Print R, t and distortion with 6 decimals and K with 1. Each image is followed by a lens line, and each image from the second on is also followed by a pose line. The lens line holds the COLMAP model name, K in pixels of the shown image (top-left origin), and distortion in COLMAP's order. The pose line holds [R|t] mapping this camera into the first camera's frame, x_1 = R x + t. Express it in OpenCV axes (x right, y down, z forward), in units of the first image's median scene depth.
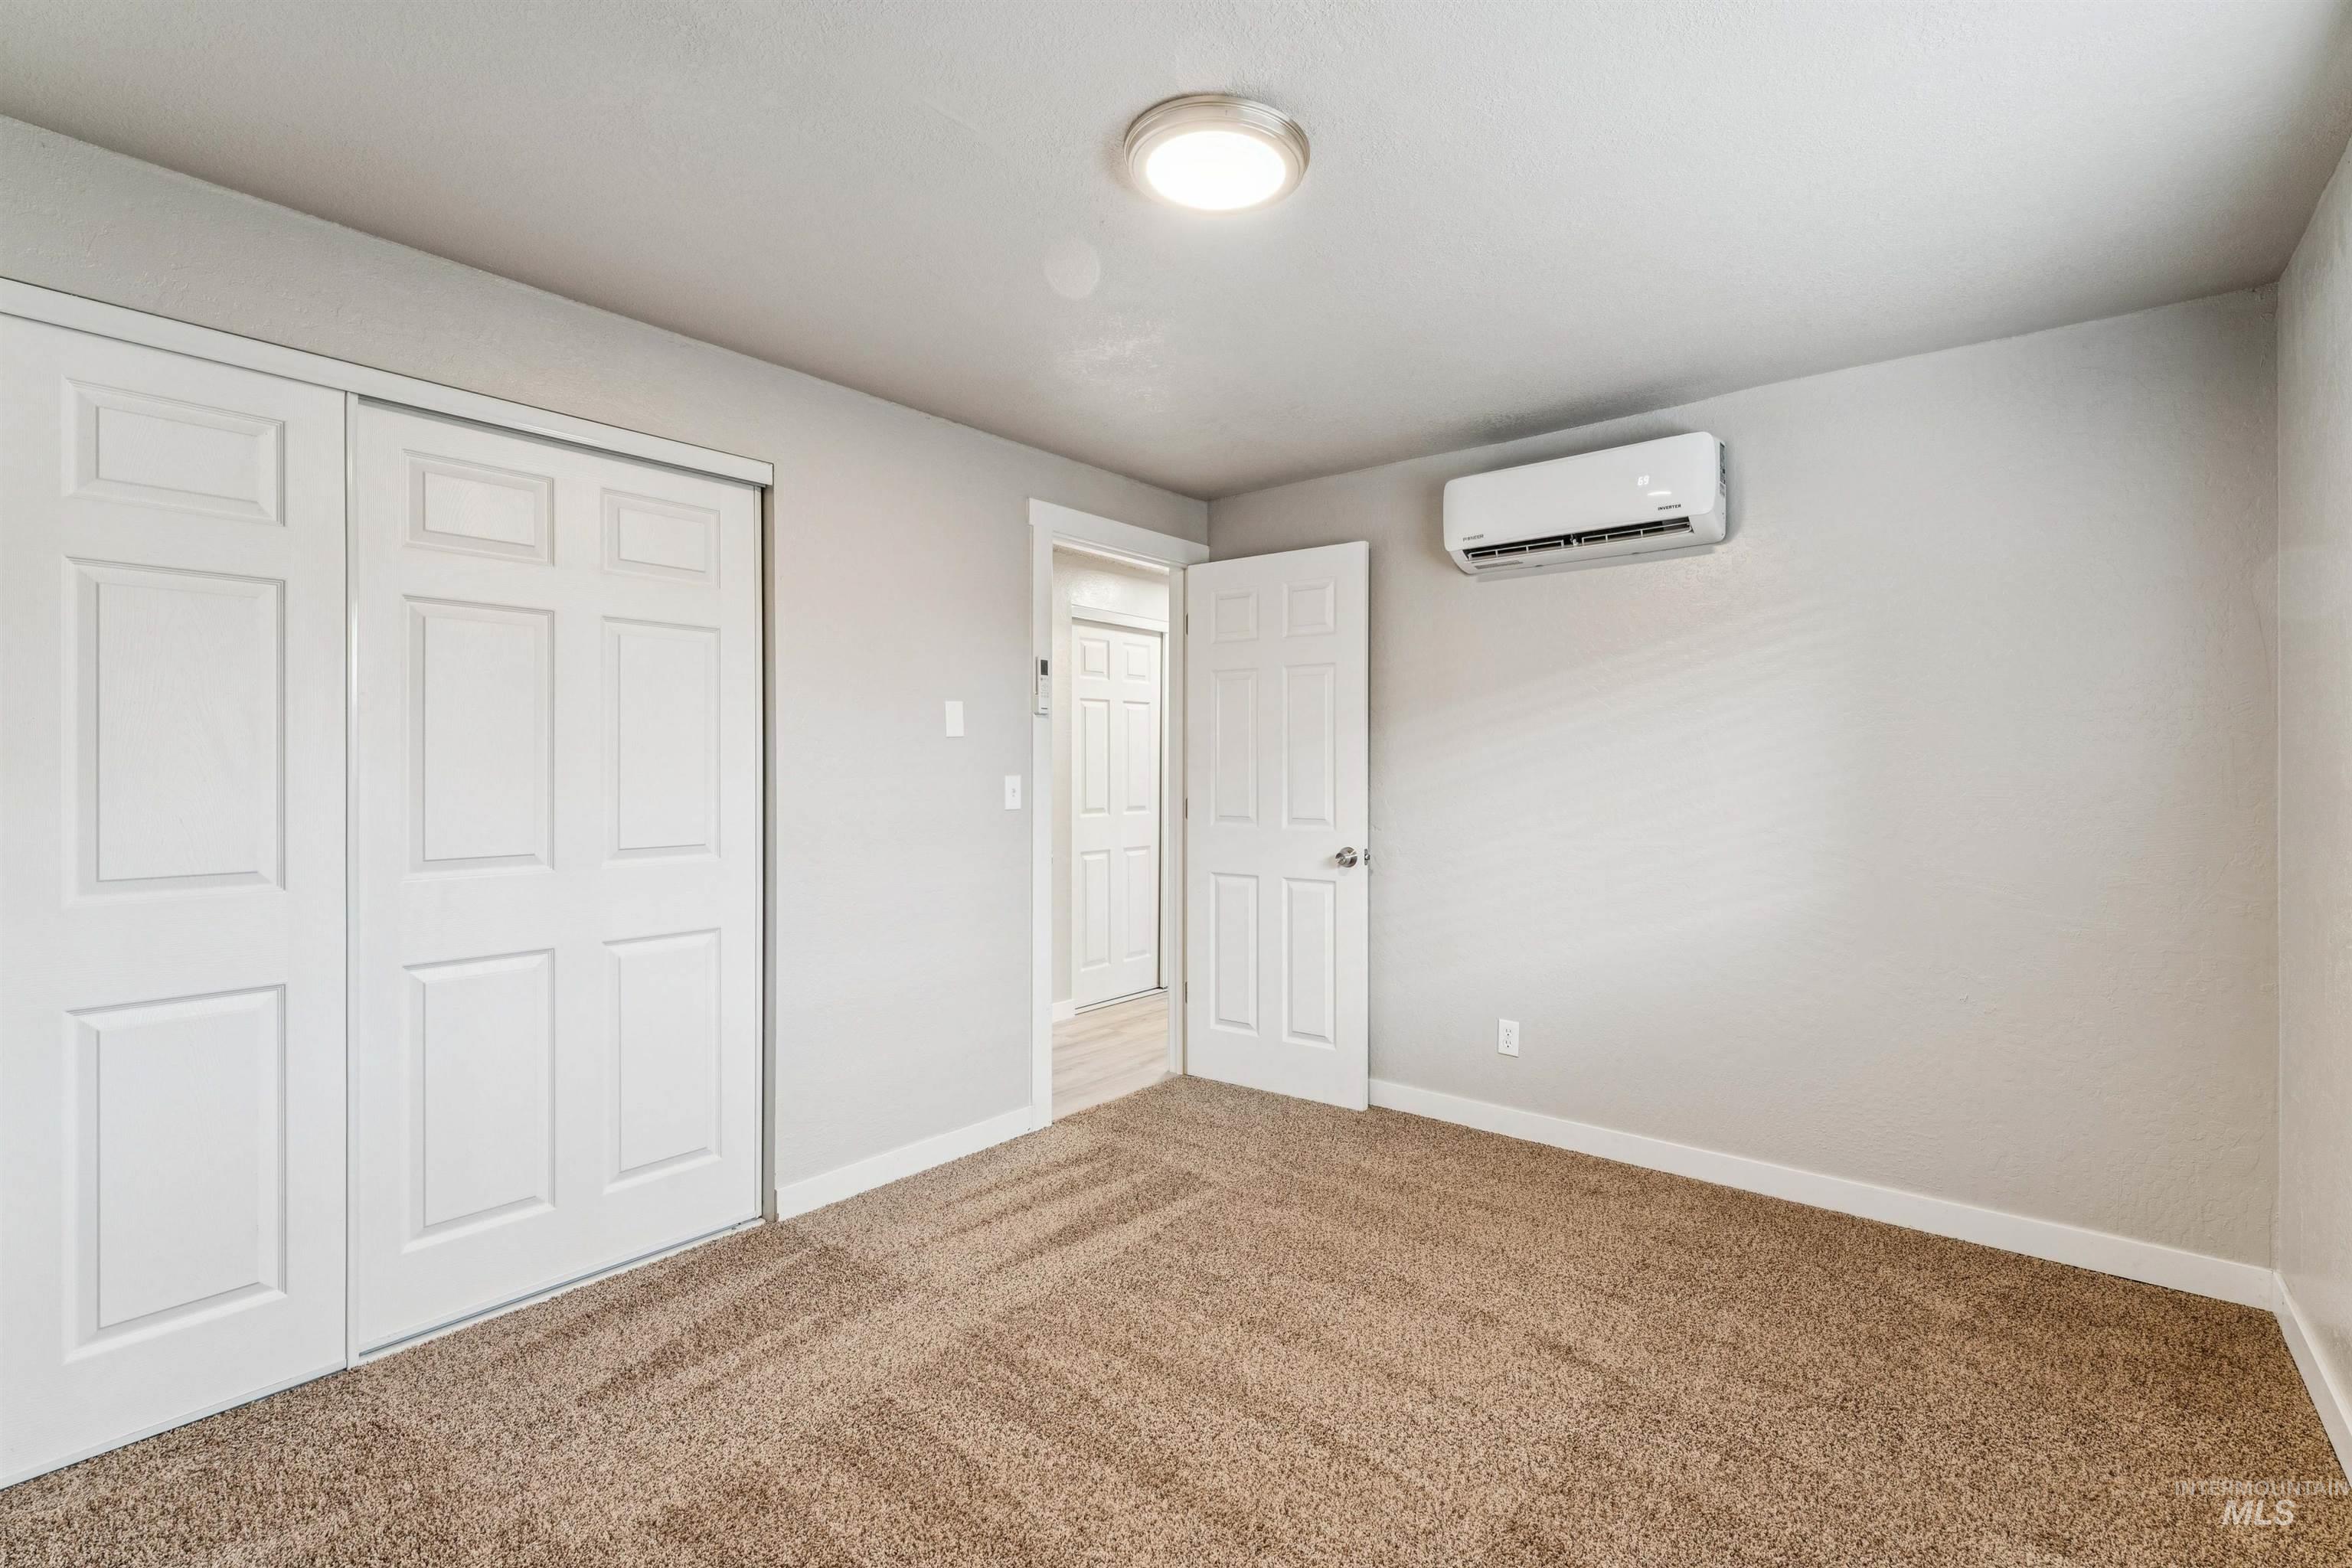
lens RADIAL K [[1015.4, 0, 1170.1], [0, 1015.4, 782.5], [0, 0, 1]] dist [-0.005427, 0.000655]
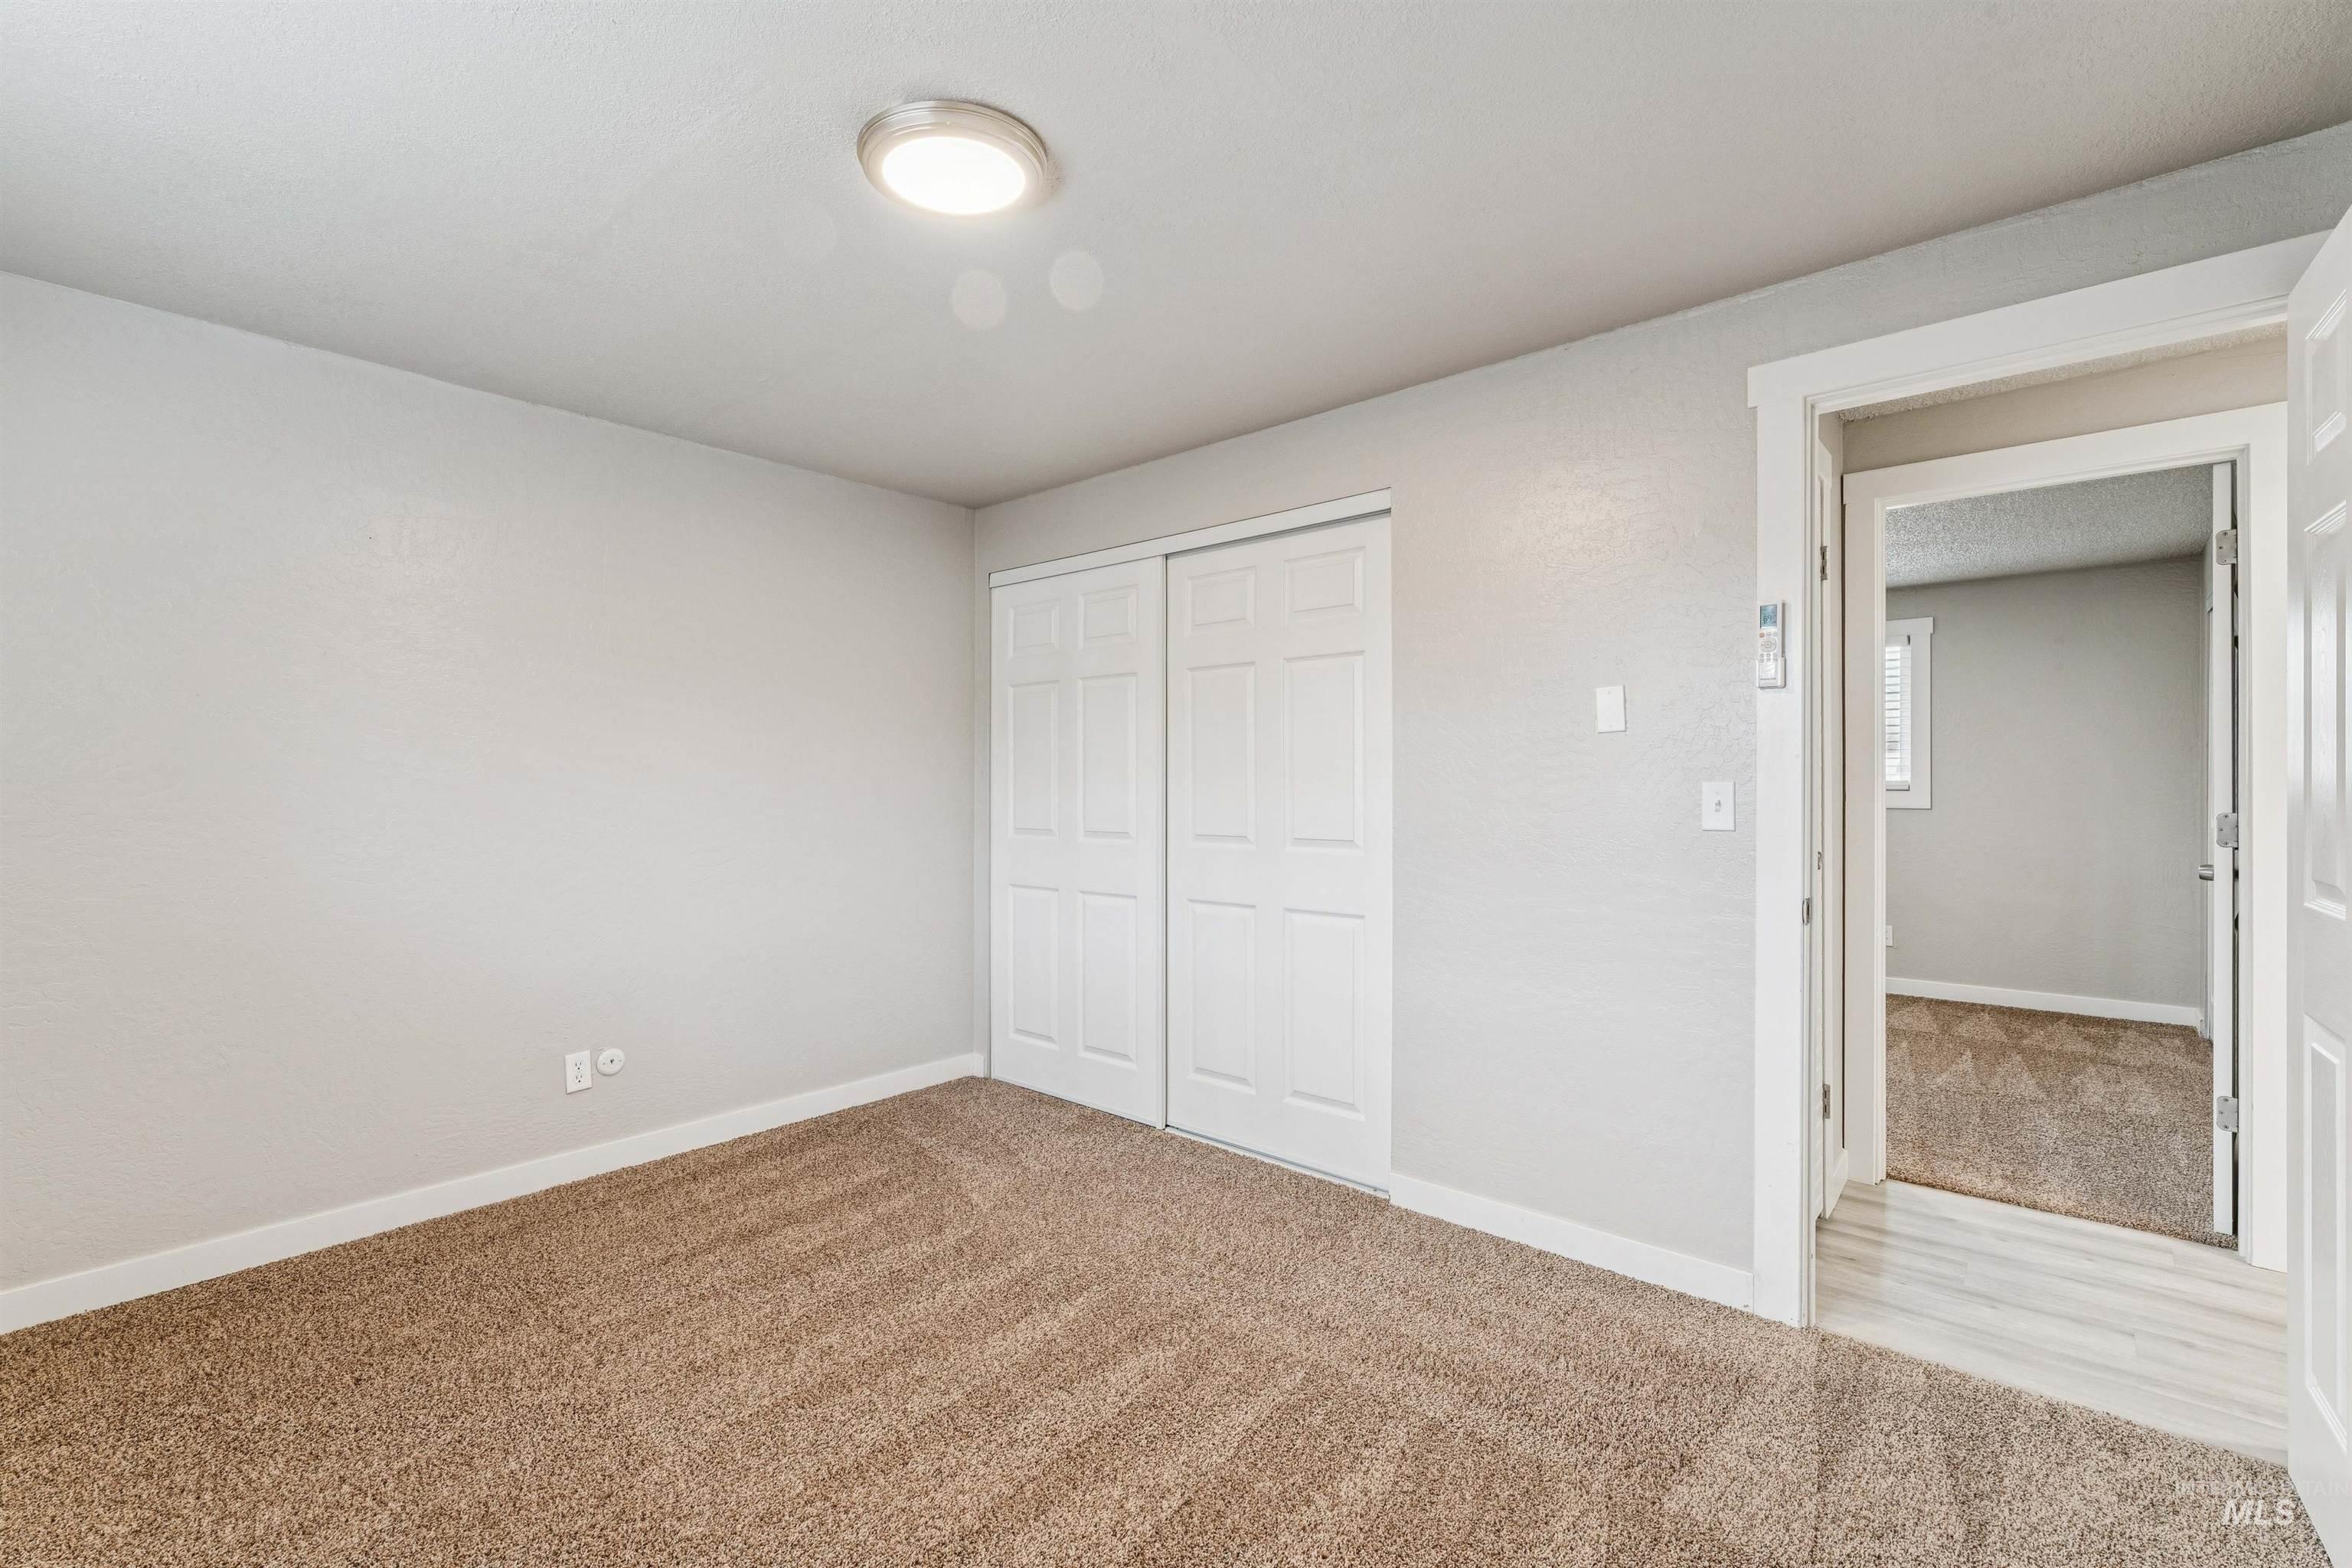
lens RADIAL K [[1015.4, 0, 1170.5], [0, 1015.4, 784.1], [0, 0, 1]] dist [-0.005427, 0.000655]
pose [[-0.016181, 0.005541, -0.999854, 0.602975], [-0.005340, 0.999970, 0.005628, -0.007837], [0.999855, 0.005430, -0.016151, 0.703031]]
